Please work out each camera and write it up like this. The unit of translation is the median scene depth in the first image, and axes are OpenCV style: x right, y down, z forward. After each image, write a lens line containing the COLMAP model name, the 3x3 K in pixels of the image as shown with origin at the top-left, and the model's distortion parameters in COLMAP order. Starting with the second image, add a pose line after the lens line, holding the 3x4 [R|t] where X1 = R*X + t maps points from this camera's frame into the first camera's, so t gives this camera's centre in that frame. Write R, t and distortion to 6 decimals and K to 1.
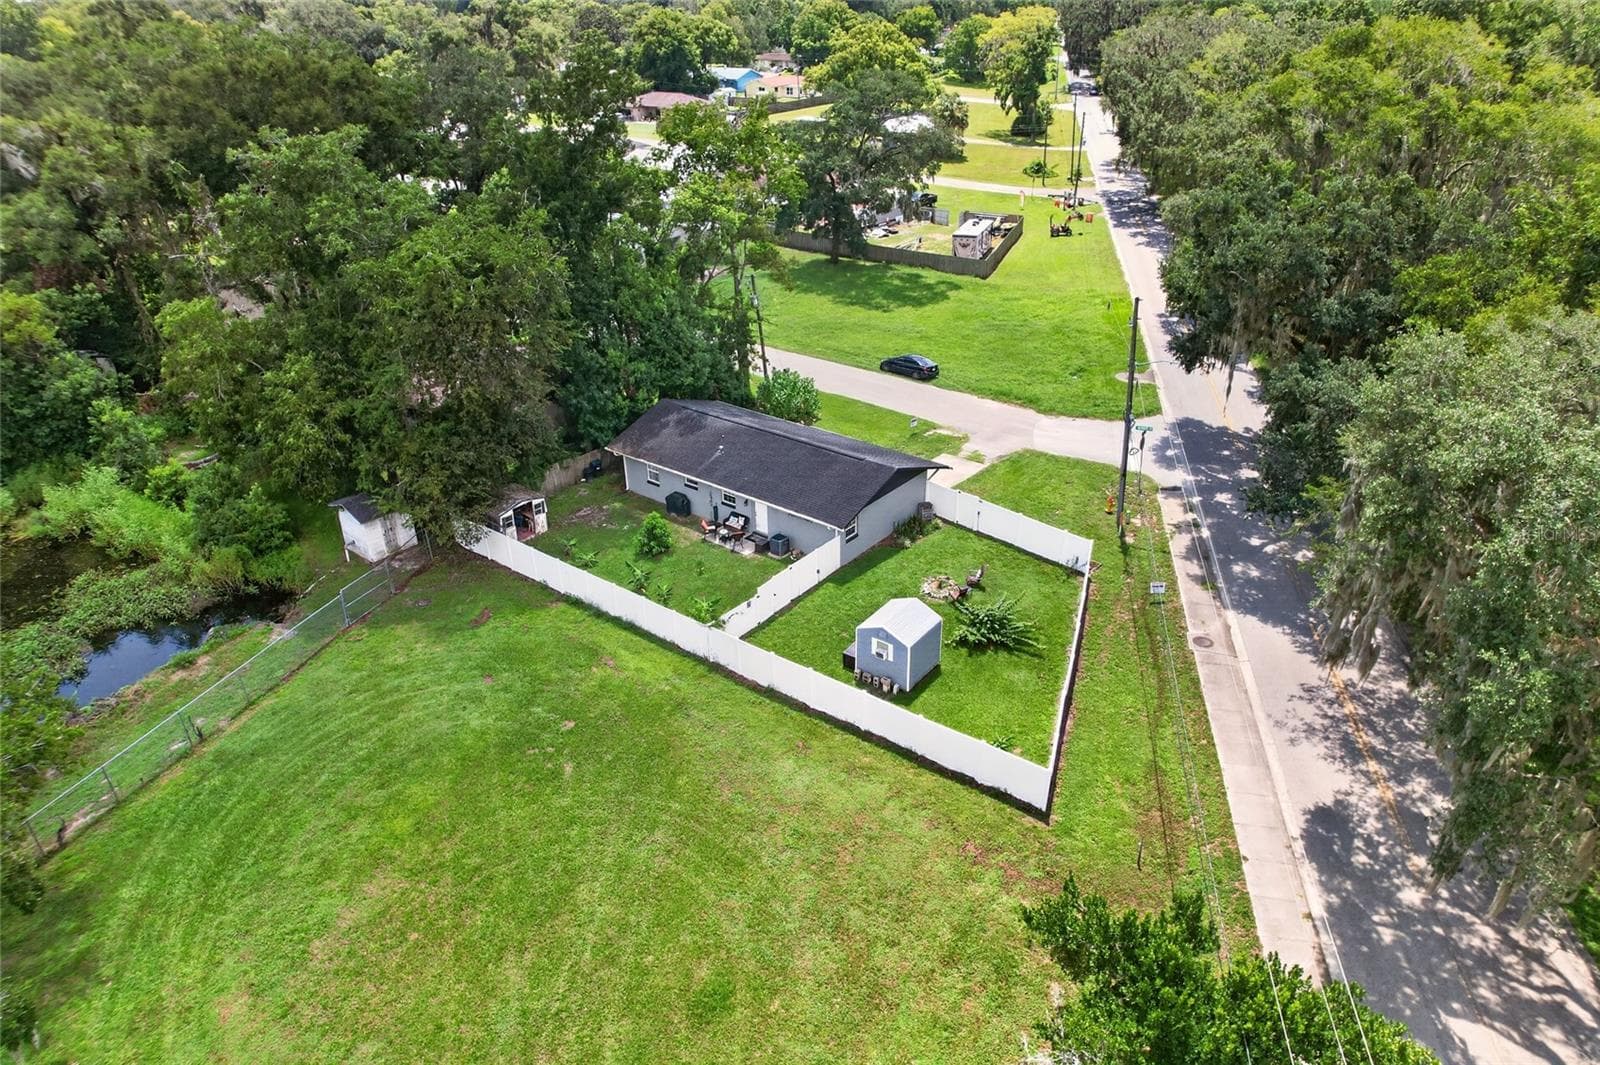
lens RADIAL K [[1016.0, 0, 803.9], [0, 1016.0, 559.7], [0, 0, 1]] dist [-0.082214, 0.074312]
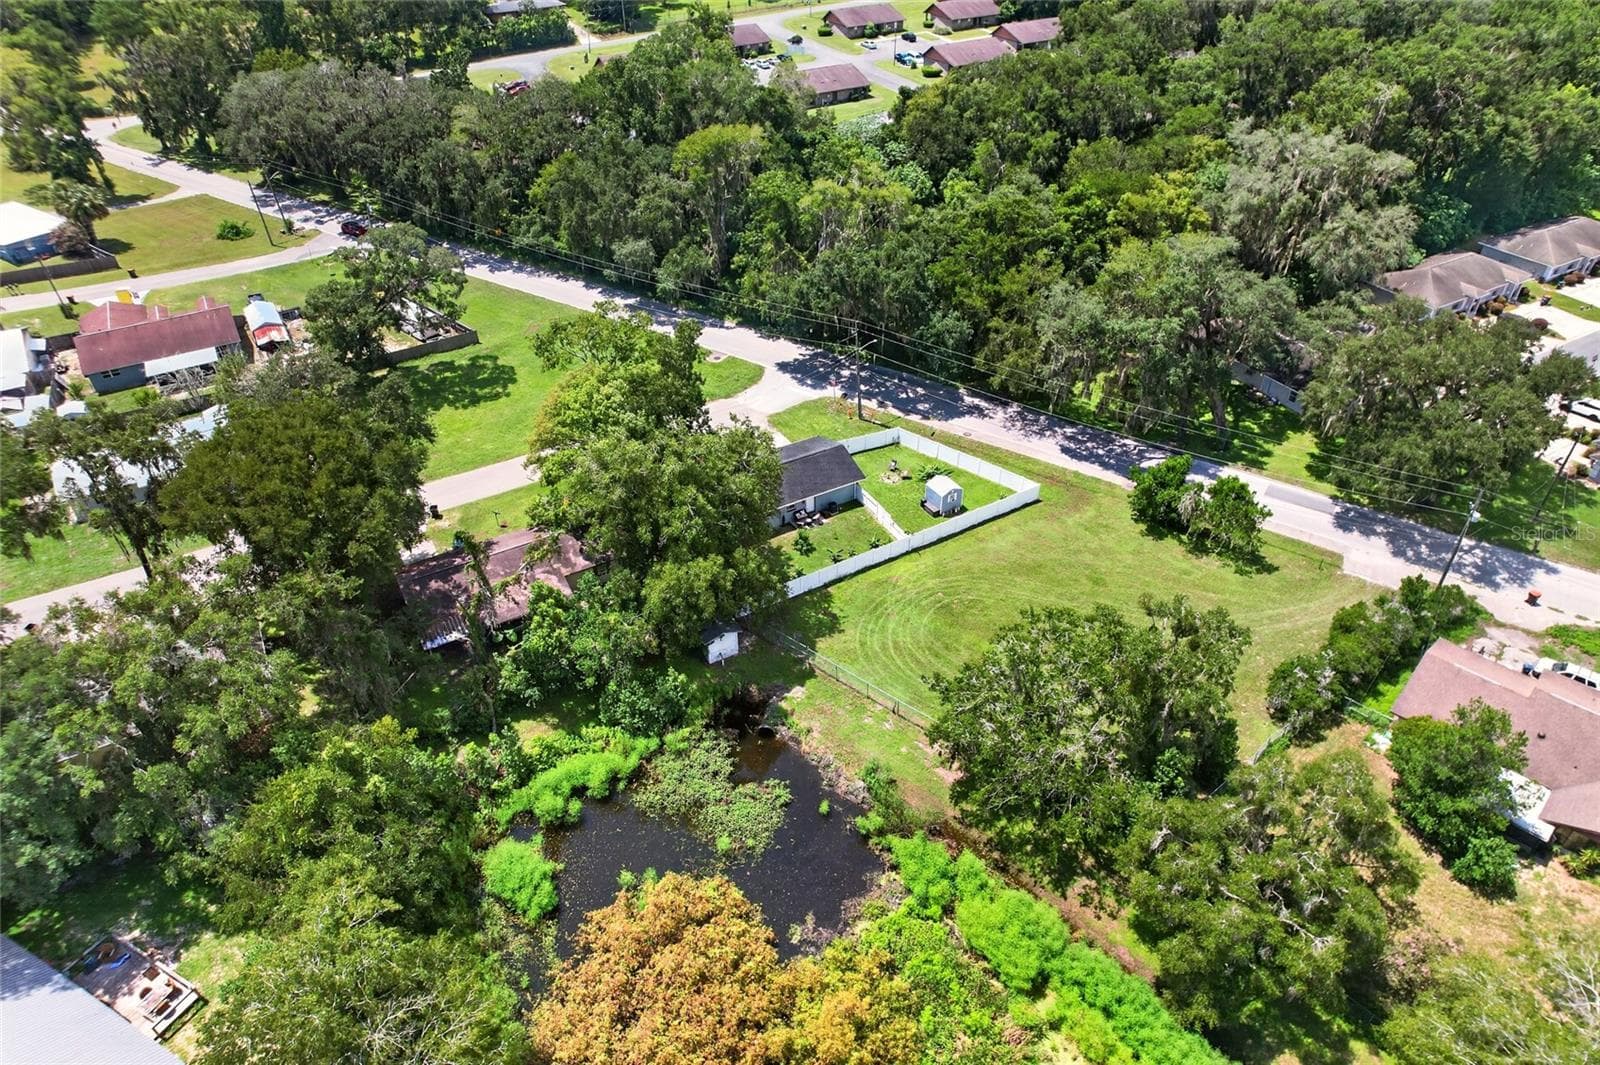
lens RADIAL K [[1016.0, 0, 803.9], [0, 1016.0, 559.7], [0, 0, 1]] dist [-0.082214, 0.074312]
pose [[0.372813, -0.566713, 0.734743, -1.495593], [0.461590, 0.800171, 0.382965, -0.688520], [-0.804951, 0.196375, 0.559903, -0.026536]]
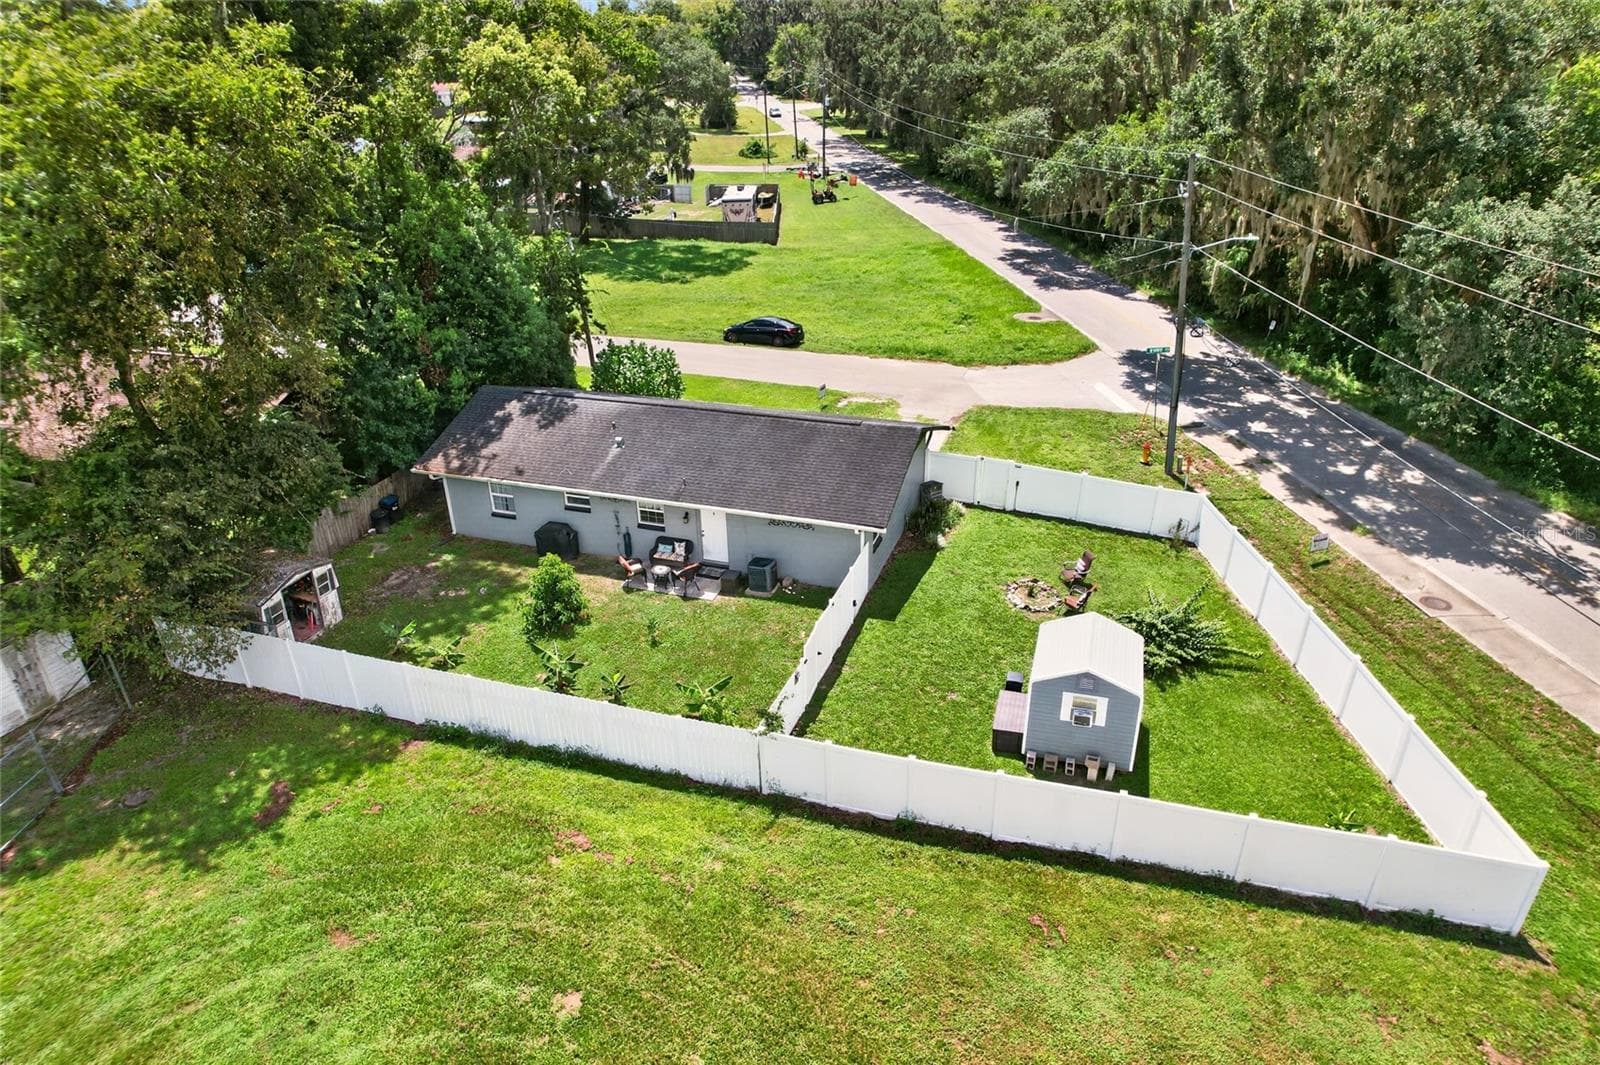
lens RADIAL K [[1016.0, 0, 803.9], [0, 1016.0, 559.7], [0, 0, 1]] dist [-0.082214, 0.074312]
pose [[0.939585, -0.157934, 0.303704, -0.182349], [0.168595, 0.985644, -0.009032, -0.013200], [-0.297917, 0.059689, 0.952724, 0.389928]]
